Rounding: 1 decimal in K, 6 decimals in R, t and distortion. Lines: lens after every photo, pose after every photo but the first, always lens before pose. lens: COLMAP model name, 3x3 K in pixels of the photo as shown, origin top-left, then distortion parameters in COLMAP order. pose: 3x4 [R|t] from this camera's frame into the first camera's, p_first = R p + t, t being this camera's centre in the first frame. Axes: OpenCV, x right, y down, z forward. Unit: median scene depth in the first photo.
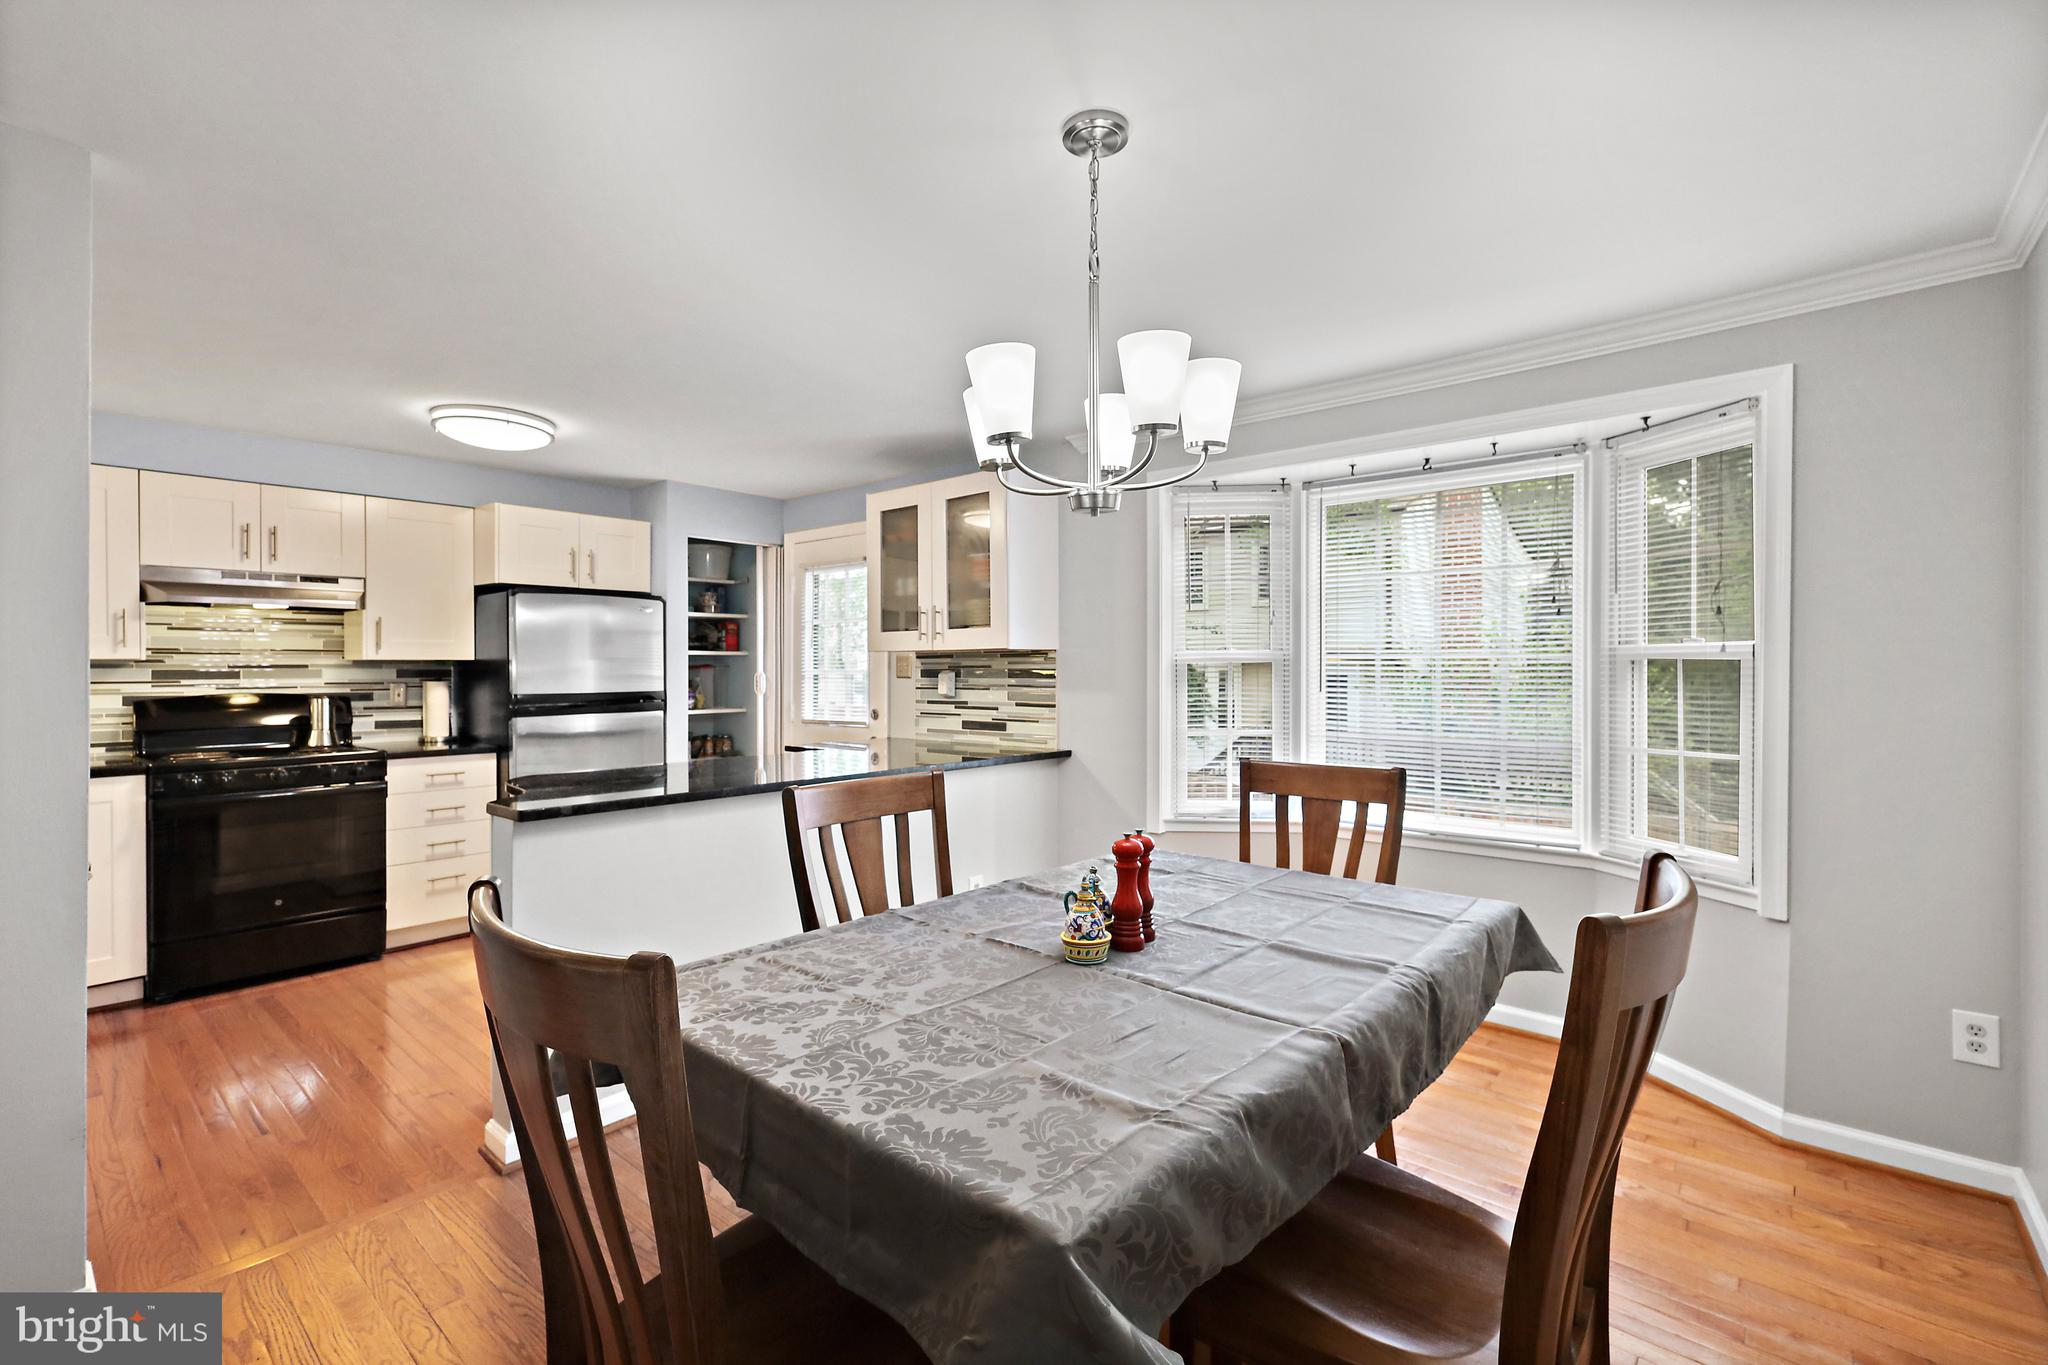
lens RADIAL K [[897.0, 0, 1060.2], [0, 897.0, 674.7], [0, 0, 1]] dist [0.001672, 0.000211]
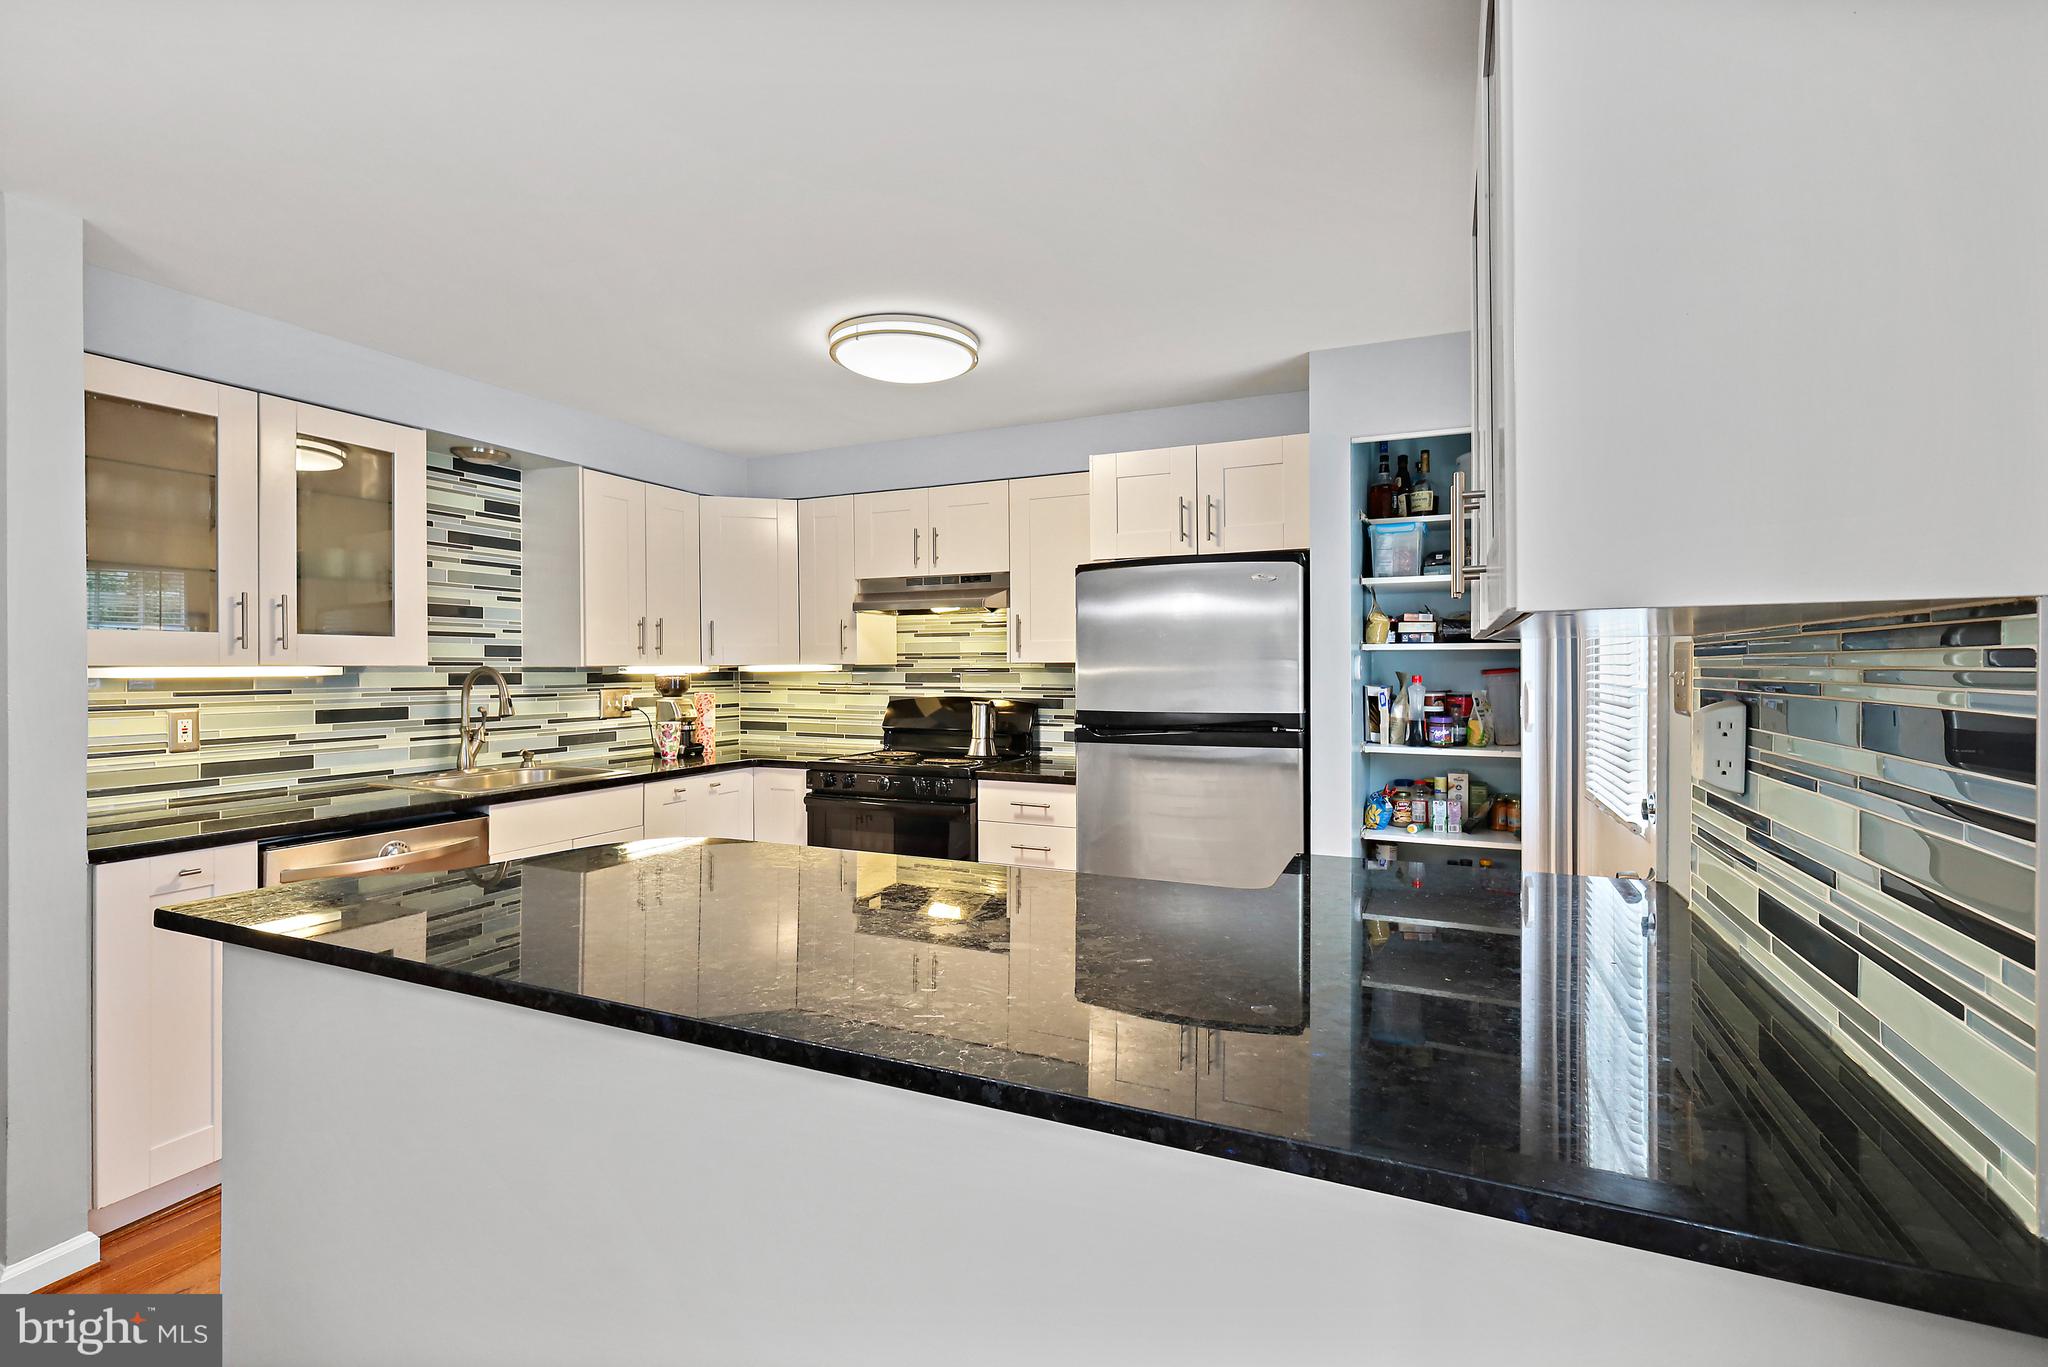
lens RADIAL K [[915.2, 0, 1036.9], [0, 915.2, 670.0], [0, 0, 1]] dist [0.003507, -0.000082]
pose [[0.275023, 0.010859, -0.961376, 0.103187], [-0.002649, 0.999941, 0.010537, -0.020103], [0.961434, -0.000352, 0.275035, 0.787755]]
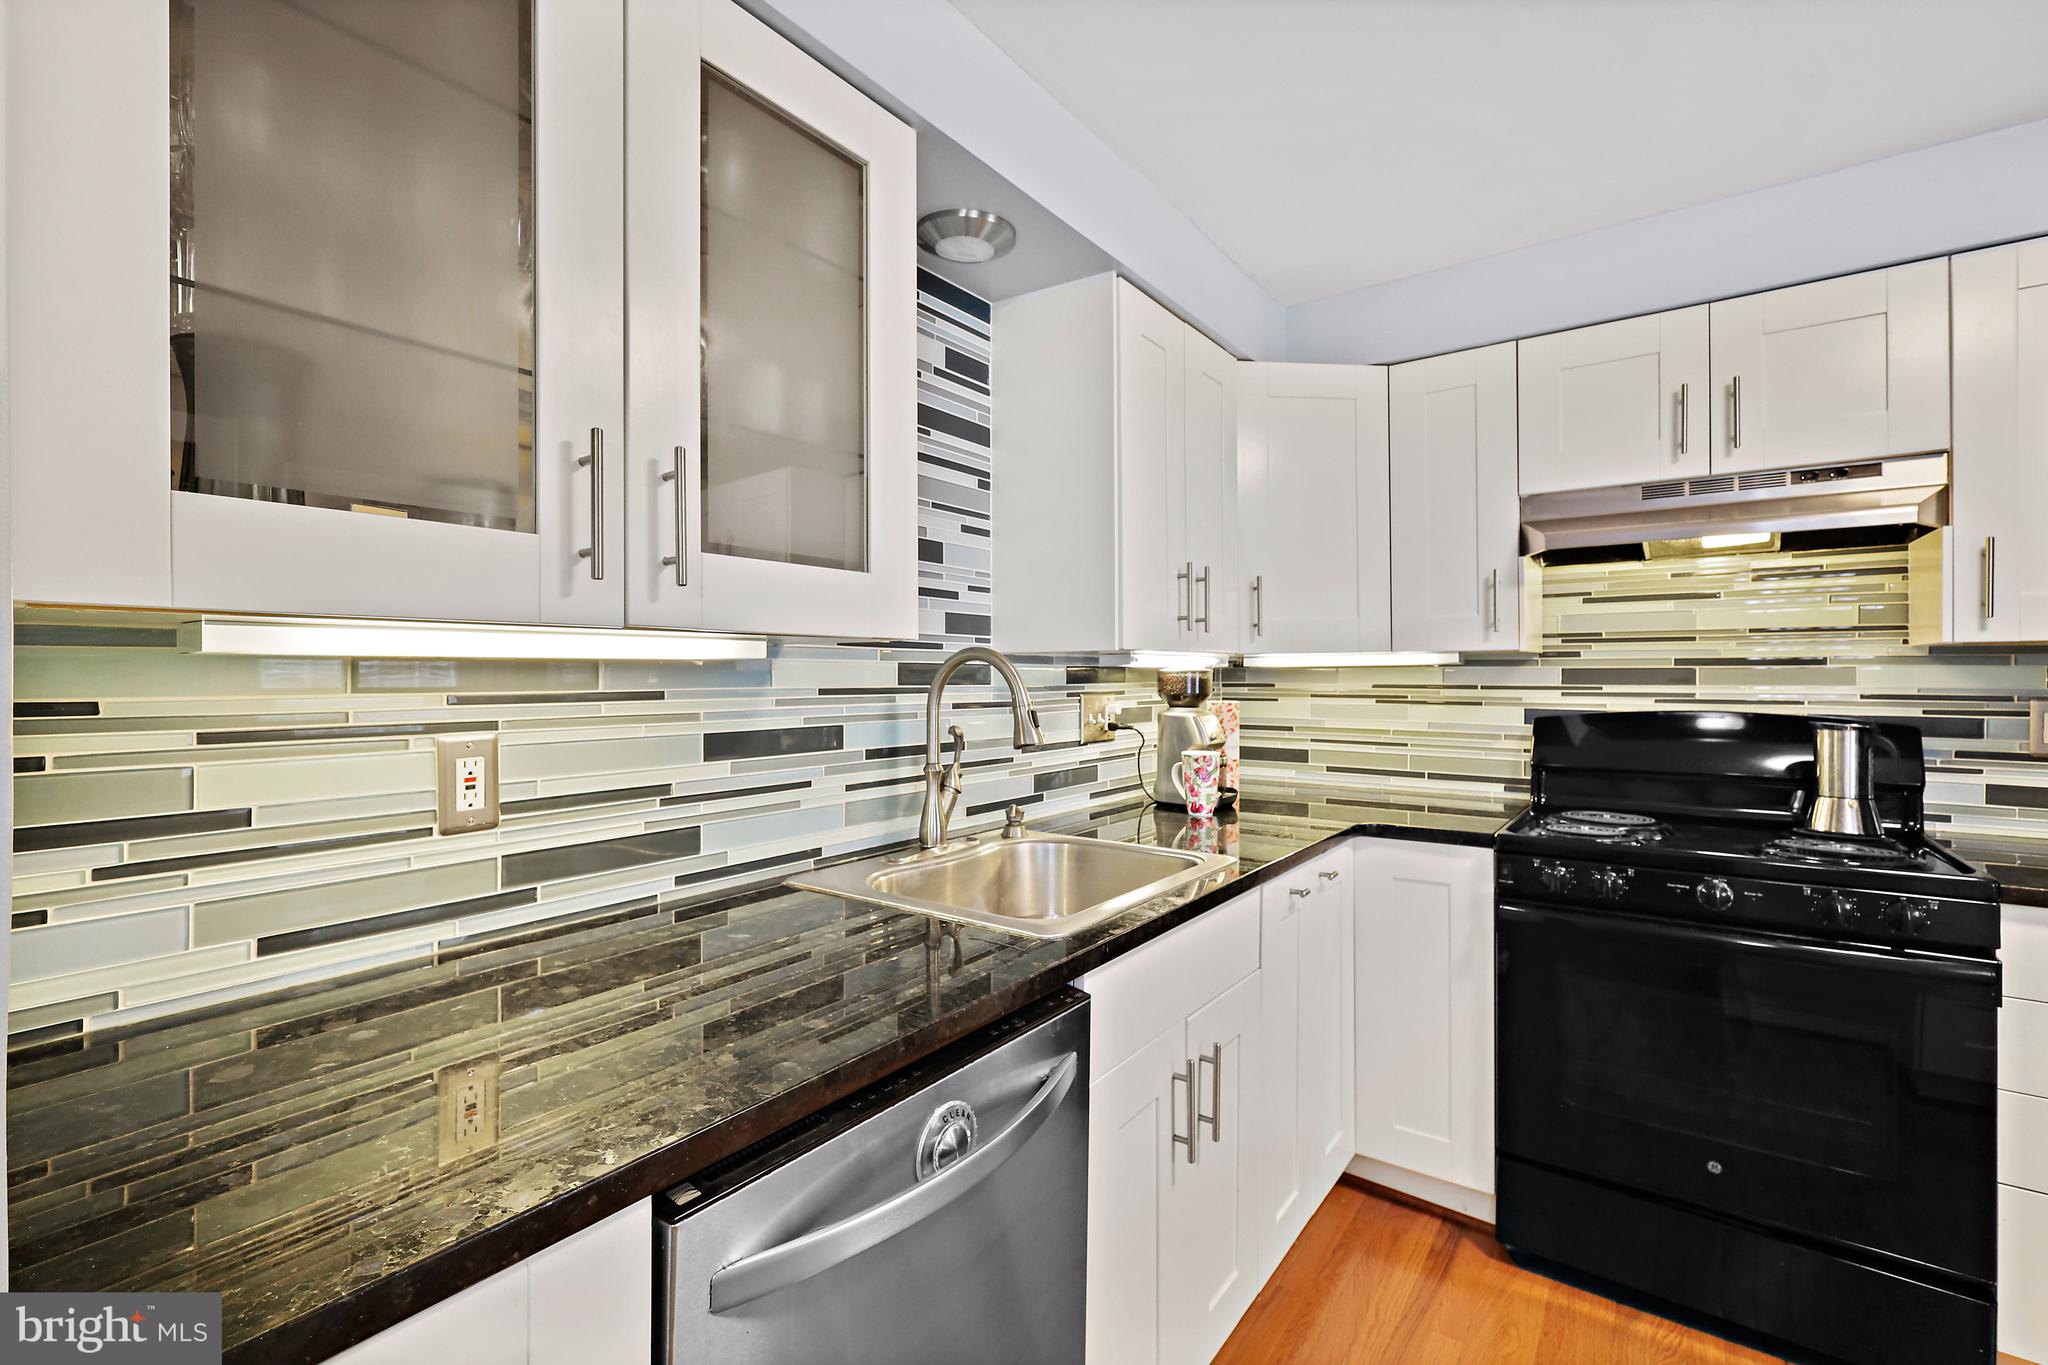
lens RADIAL K [[891.4, 0, 1020.2], [0, 891.4, 676.4], [0, 0, 1]] dist [0.000638, 0.000224]
pose [[0.055075, 0.009334, -0.998439, -0.385227], [-0.001136, 0.999956, 0.009286, -0.004898], [0.998482, 0.000623, 0.055083, 0.549561]]
